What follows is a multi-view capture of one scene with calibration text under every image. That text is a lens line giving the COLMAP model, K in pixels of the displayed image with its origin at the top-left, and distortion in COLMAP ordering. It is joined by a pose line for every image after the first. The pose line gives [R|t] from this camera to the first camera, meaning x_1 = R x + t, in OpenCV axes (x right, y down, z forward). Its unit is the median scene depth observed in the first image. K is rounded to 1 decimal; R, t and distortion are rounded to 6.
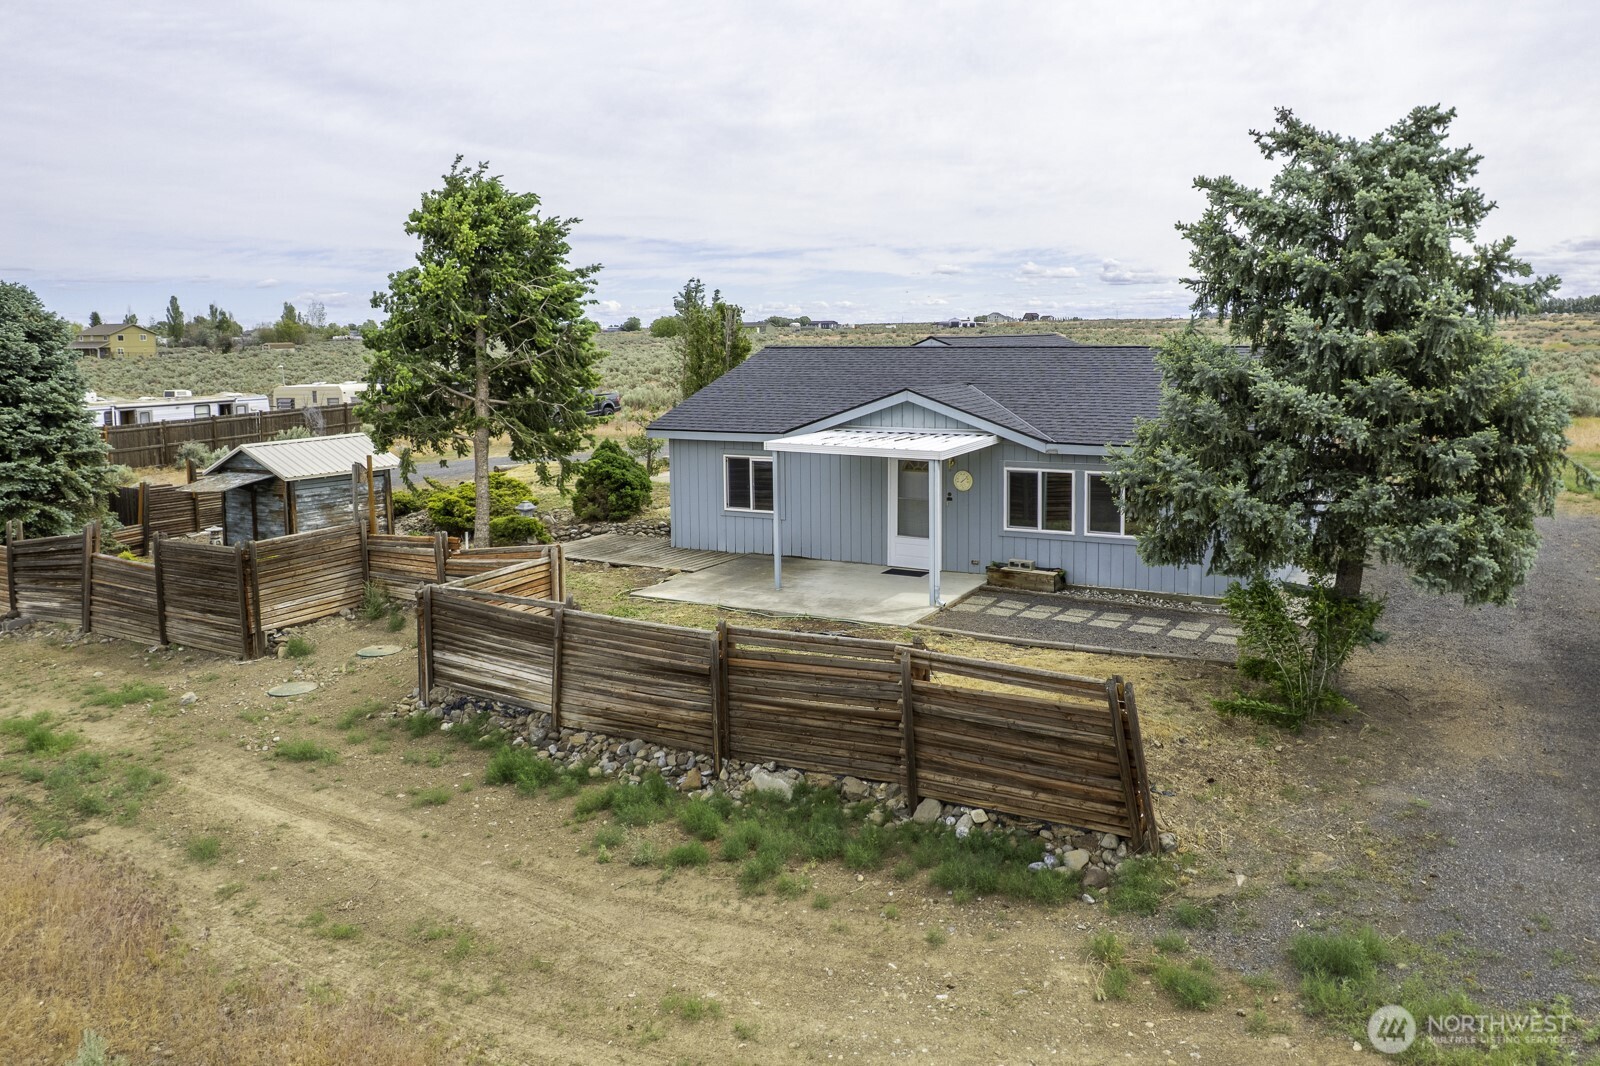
lens RADIAL K [[1186.2, 0, 874.0], [0, 1186.2, 535.8], [0, 0, 1]] dist [-0.037874, 0.001192]
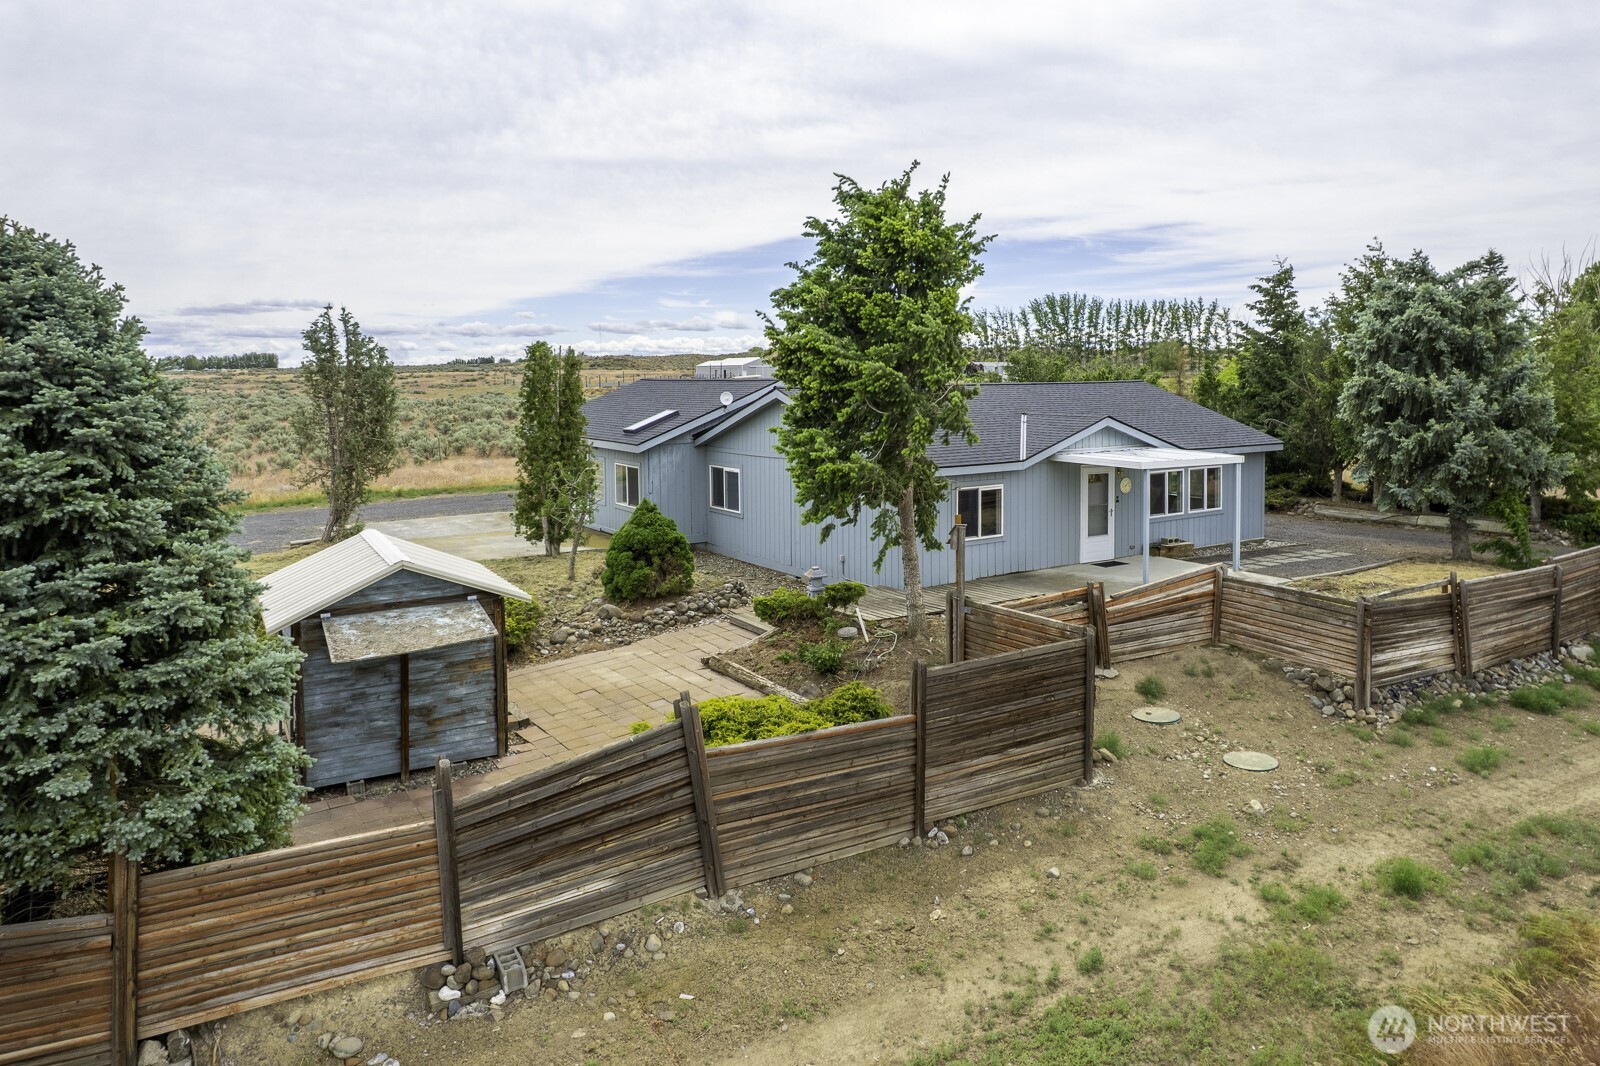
lens RADIAL K [[1081.2, 0, 843.3], [0, 1081.2, 484.5], [0, 0, 1]] dist [-0.061995, 0.057885]
pose [[0.484935, -0.082610, 0.870640, -1.462602], [0.153752, 0.988076, 0.008115, -0.140068], [-0.860929, 0.129928, 0.491854, 0.933400]]
